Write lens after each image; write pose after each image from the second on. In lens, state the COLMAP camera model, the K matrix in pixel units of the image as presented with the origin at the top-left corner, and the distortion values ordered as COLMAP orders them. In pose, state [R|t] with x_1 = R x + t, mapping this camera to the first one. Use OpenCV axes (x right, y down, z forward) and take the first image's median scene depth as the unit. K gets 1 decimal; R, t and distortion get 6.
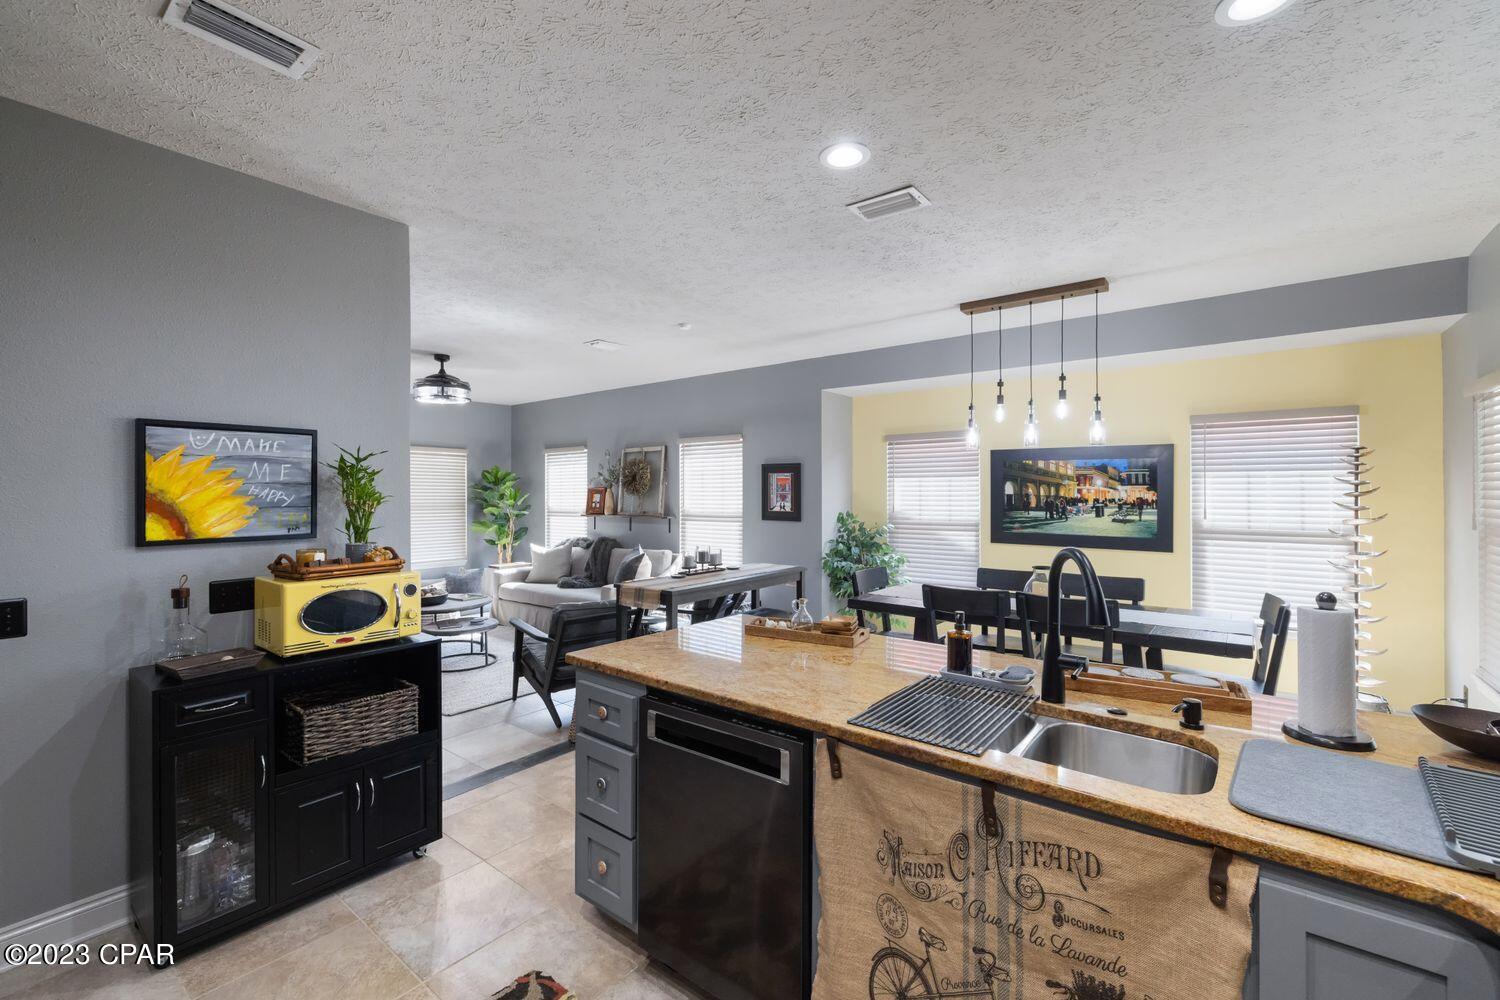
lens RADIAL K [[636.3, 0, 740.0], [0, 636.3, 492.5], [0, 0, 1]] dist [-0.001616, 0.000520]
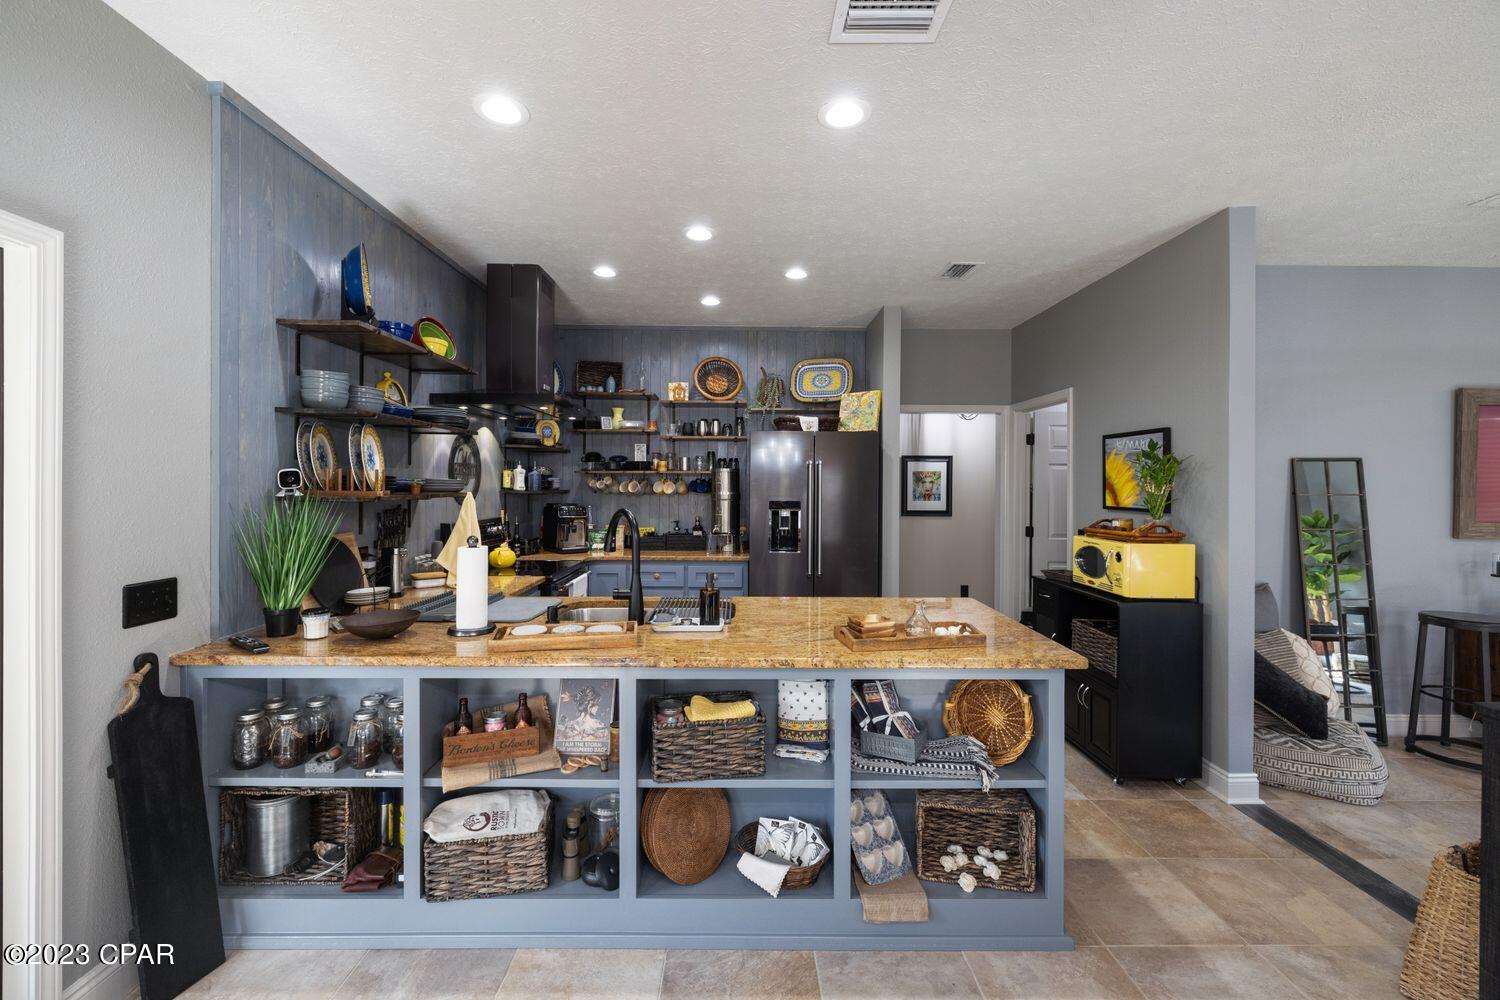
lens RADIAL K [[636.3, 0, 735.6], [0, 636.3, 483.2], [0, 0, 1]] dist [-0.001616, 0.000520]
pose [[-0.777282, -0.005070, -0.629132, 0.416574], [-0.008142, 0.999965, 0.002001, 0.008821], [0.629100, 0.006678, -0.777296, 0.768808]]
